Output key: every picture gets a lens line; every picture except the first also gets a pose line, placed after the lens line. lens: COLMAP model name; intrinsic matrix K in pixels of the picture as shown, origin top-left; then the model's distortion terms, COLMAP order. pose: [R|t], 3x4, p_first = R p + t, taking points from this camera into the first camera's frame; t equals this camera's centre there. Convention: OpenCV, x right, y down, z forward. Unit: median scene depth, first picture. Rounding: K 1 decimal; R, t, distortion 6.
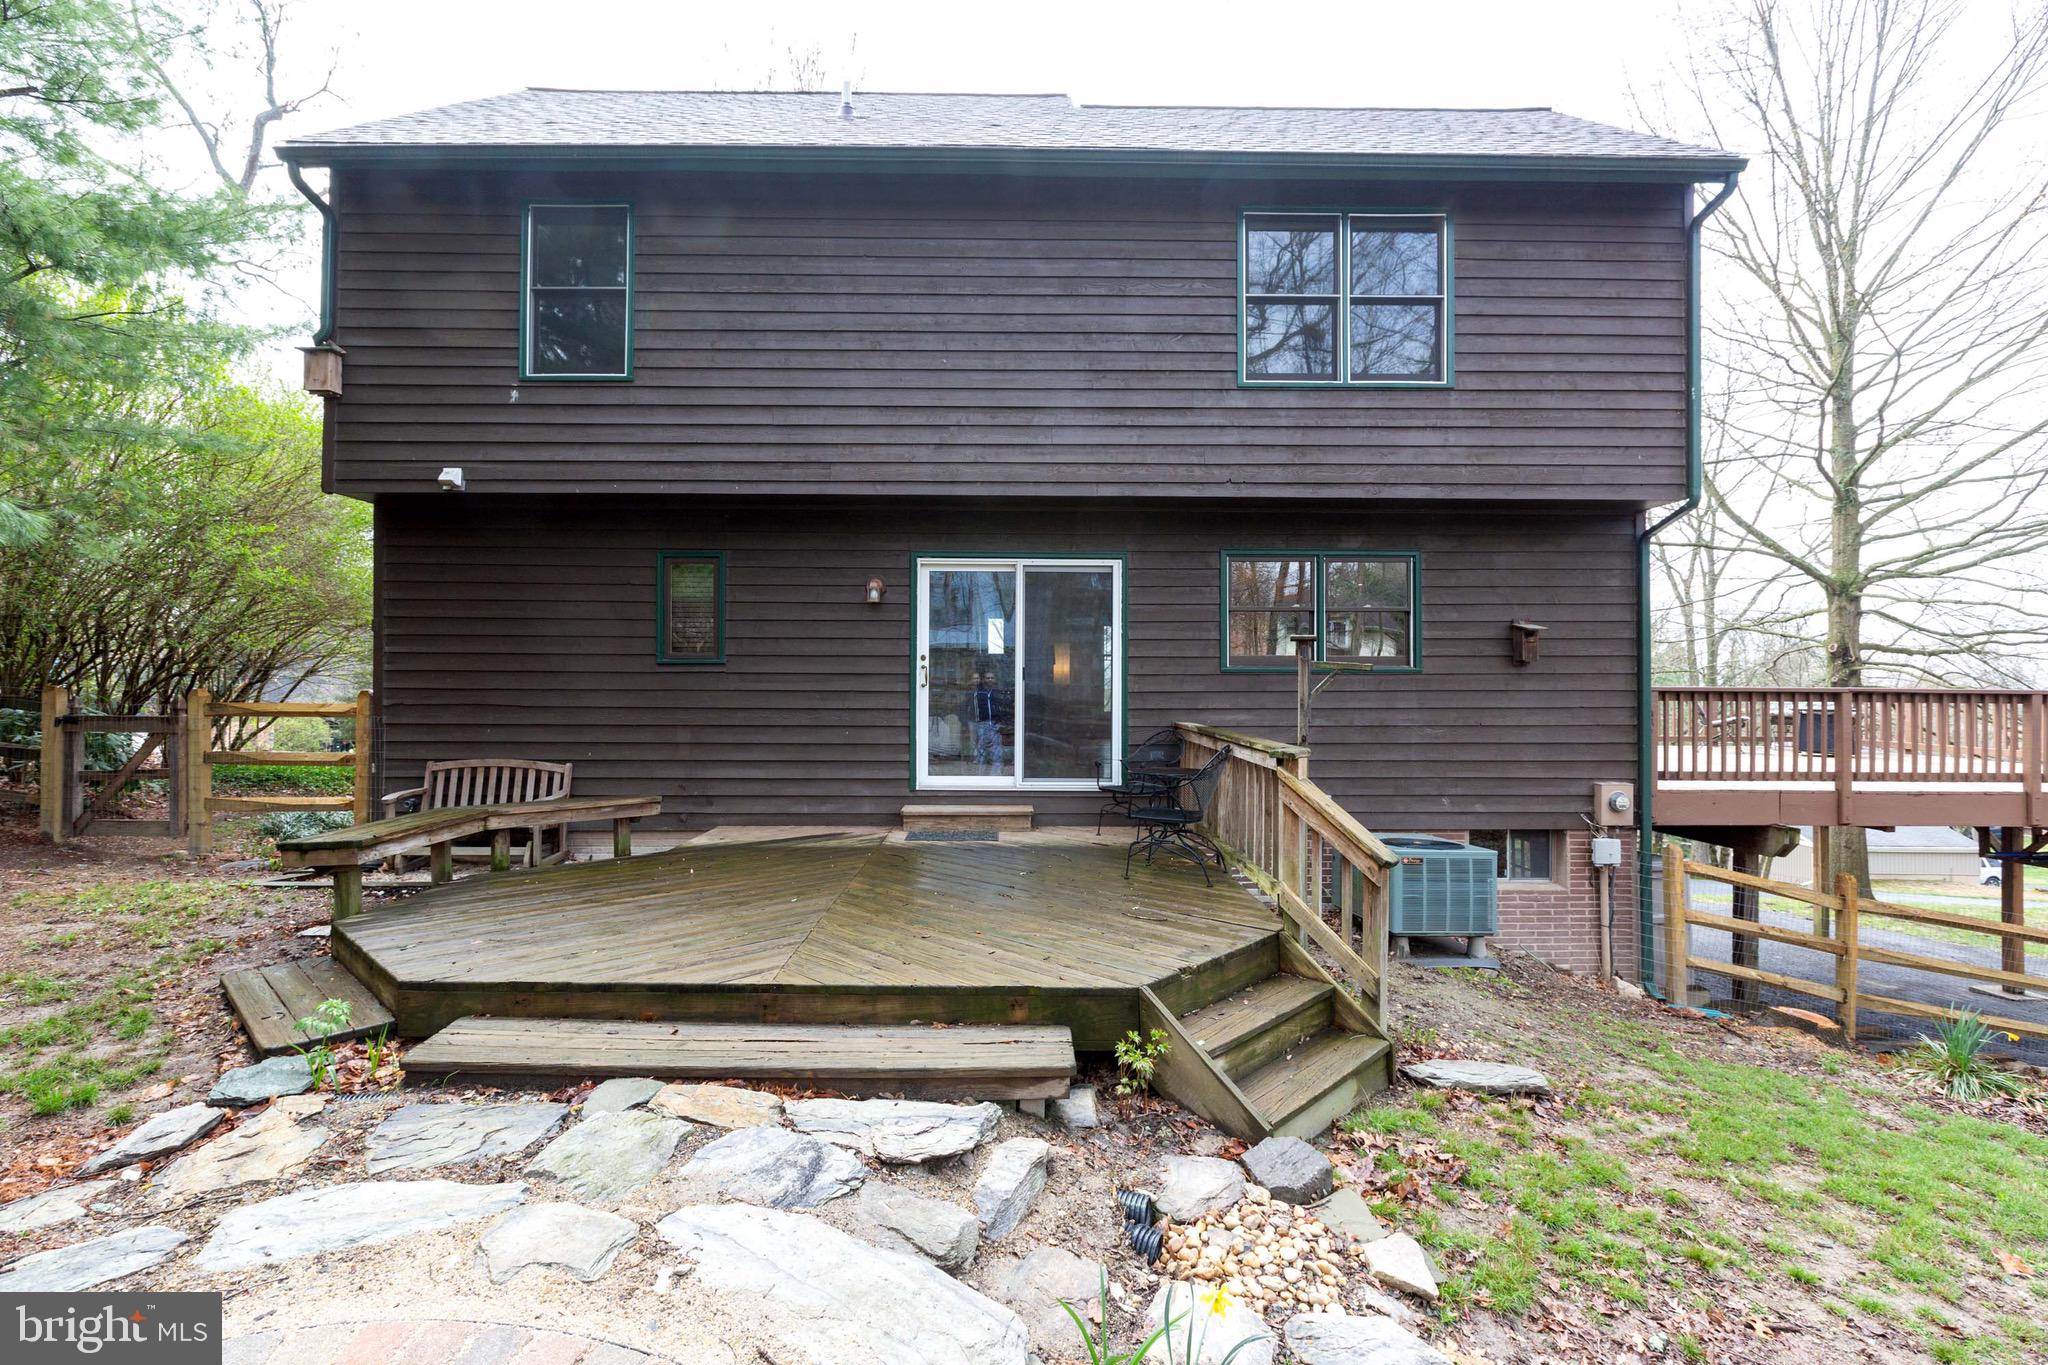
lens RADIAL K [[942.3, 0, 1024.5], [0, 942.3, 672.8], [0, 0, 1]] dist [-0.006163, 0.000174]
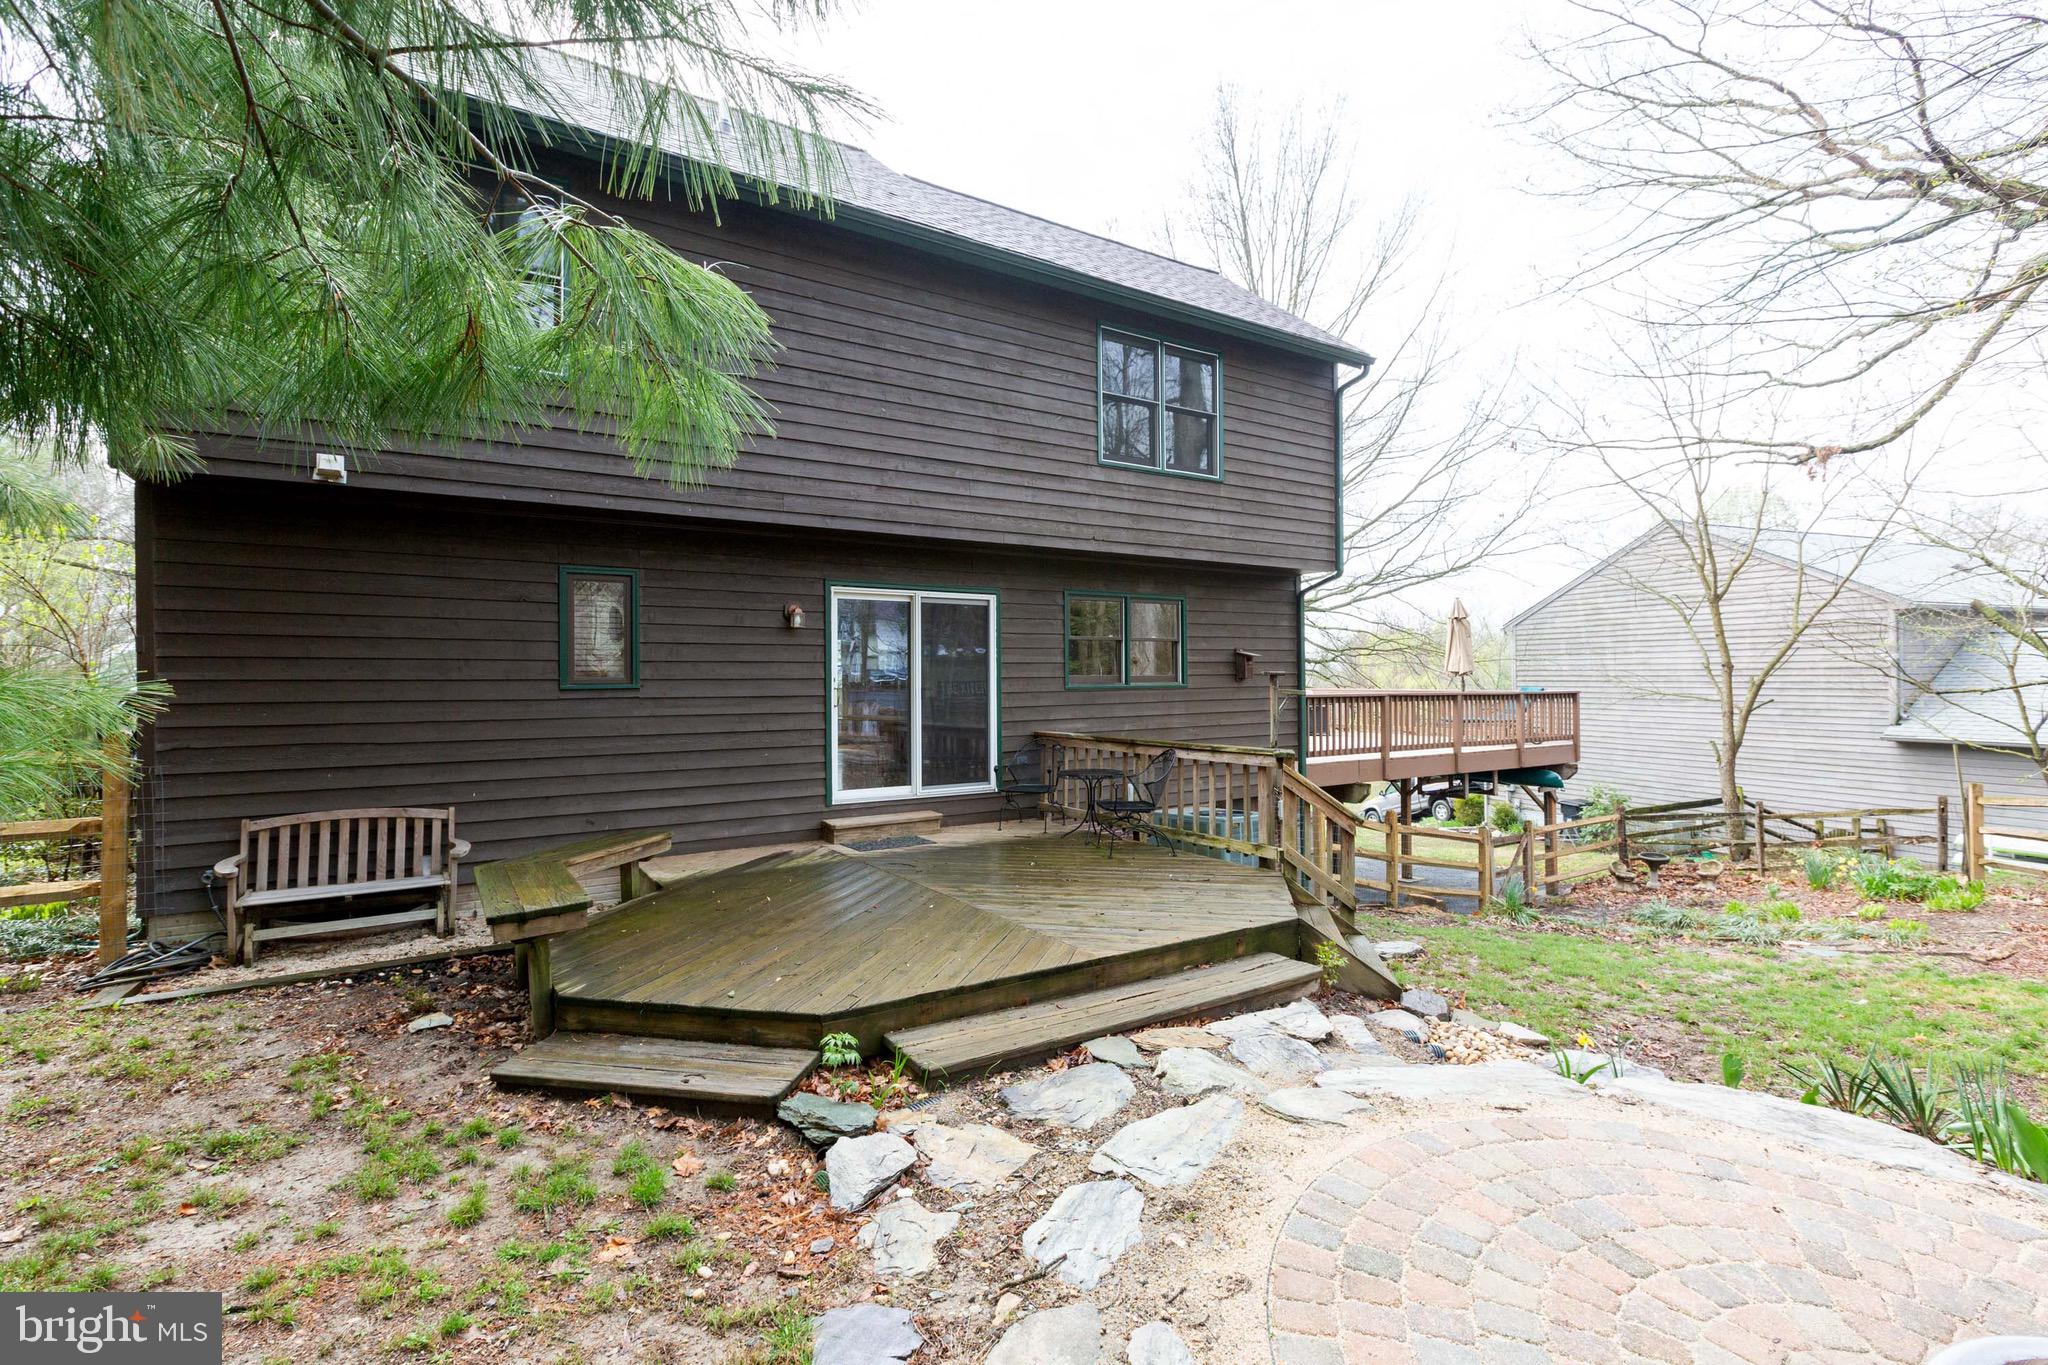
lens RADIAL K [[918.9, 0, 1026.3], [0, 918.9, 675.1], [0, 0, 1]] dist [0.002429, -0.000008]
pose [[0.847248, -0.007140, 0.531150, -0.488245], [0.007167, 0.999972, 0.002010, -0.022915], [-0.531150, 0.002104, 0.847275, 0.007749]]
